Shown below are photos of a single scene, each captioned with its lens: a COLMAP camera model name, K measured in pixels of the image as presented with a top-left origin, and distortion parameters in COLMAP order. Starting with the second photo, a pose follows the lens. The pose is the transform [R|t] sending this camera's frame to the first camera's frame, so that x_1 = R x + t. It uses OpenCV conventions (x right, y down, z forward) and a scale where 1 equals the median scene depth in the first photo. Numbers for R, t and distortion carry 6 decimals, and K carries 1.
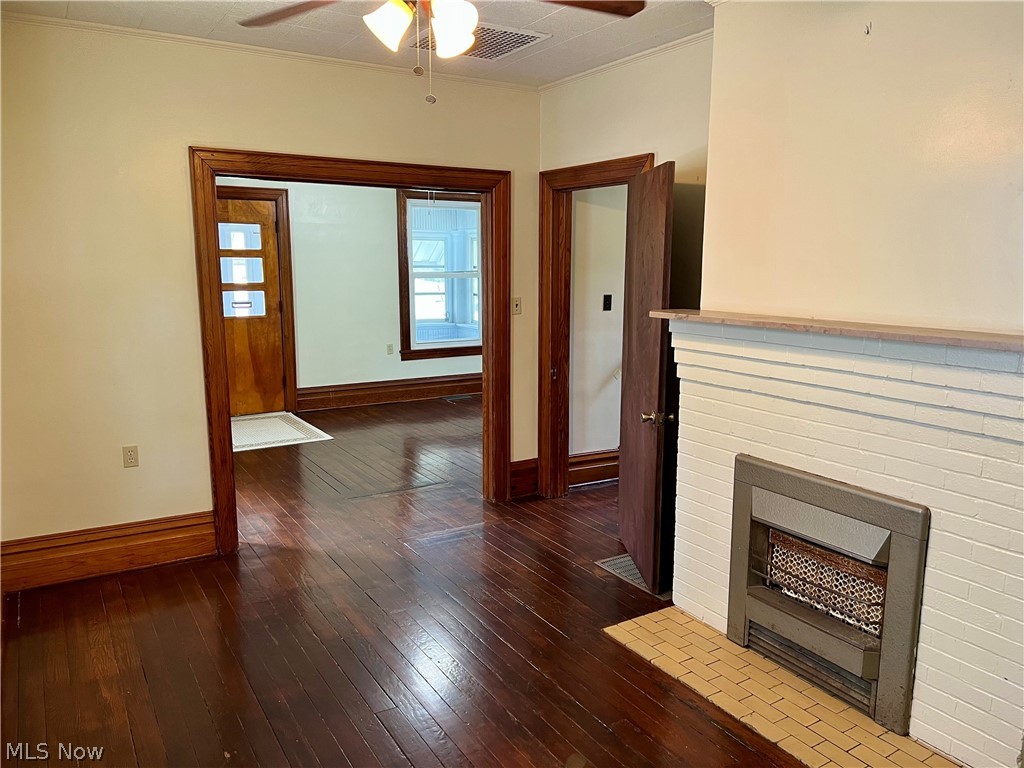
lens RADIAL K [[771.7, 0, 518.1], [0, 771.7, 384.2], [0, 0, 1]] dist [0.055254, -0.060785]
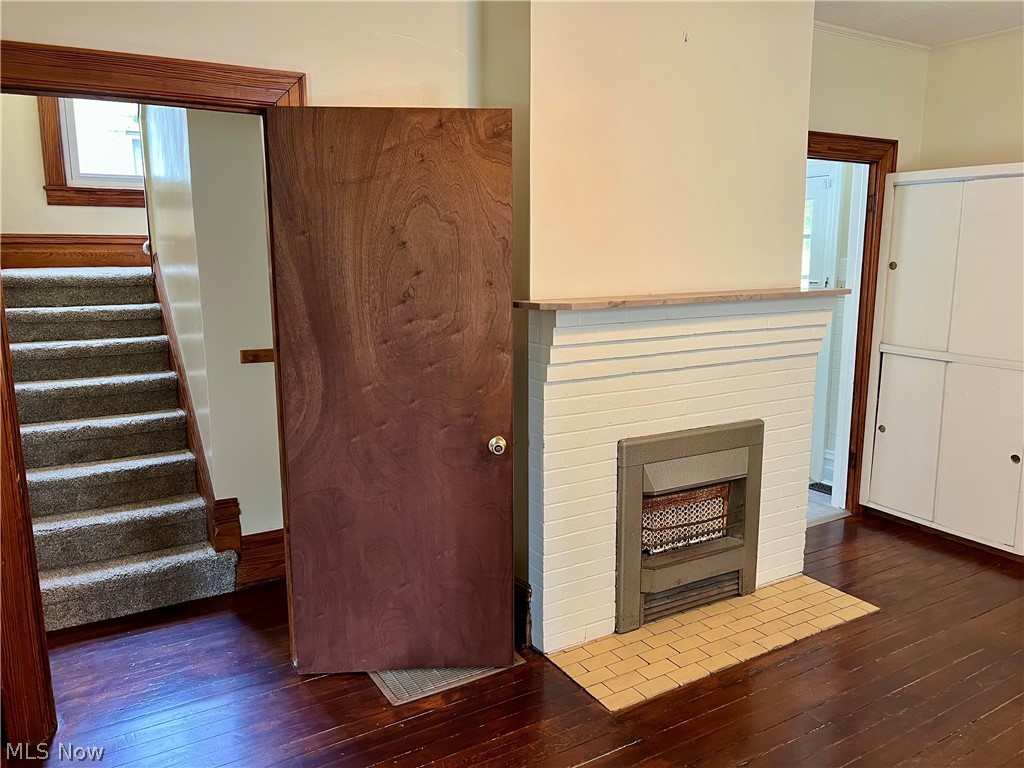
lens RADIAL K [[771.7, 0, 519.0], [0, 771.7, 383.0], [0, 0, 1]] dist [0.055254, -0.060785]
pose [[0.012626, -0.176879, 0.984152, -0.690071], [0.166543, 0.970854, 0.172353, -0.177959], [-0.985953, 0.161728, 0.041716, 1.149182]]
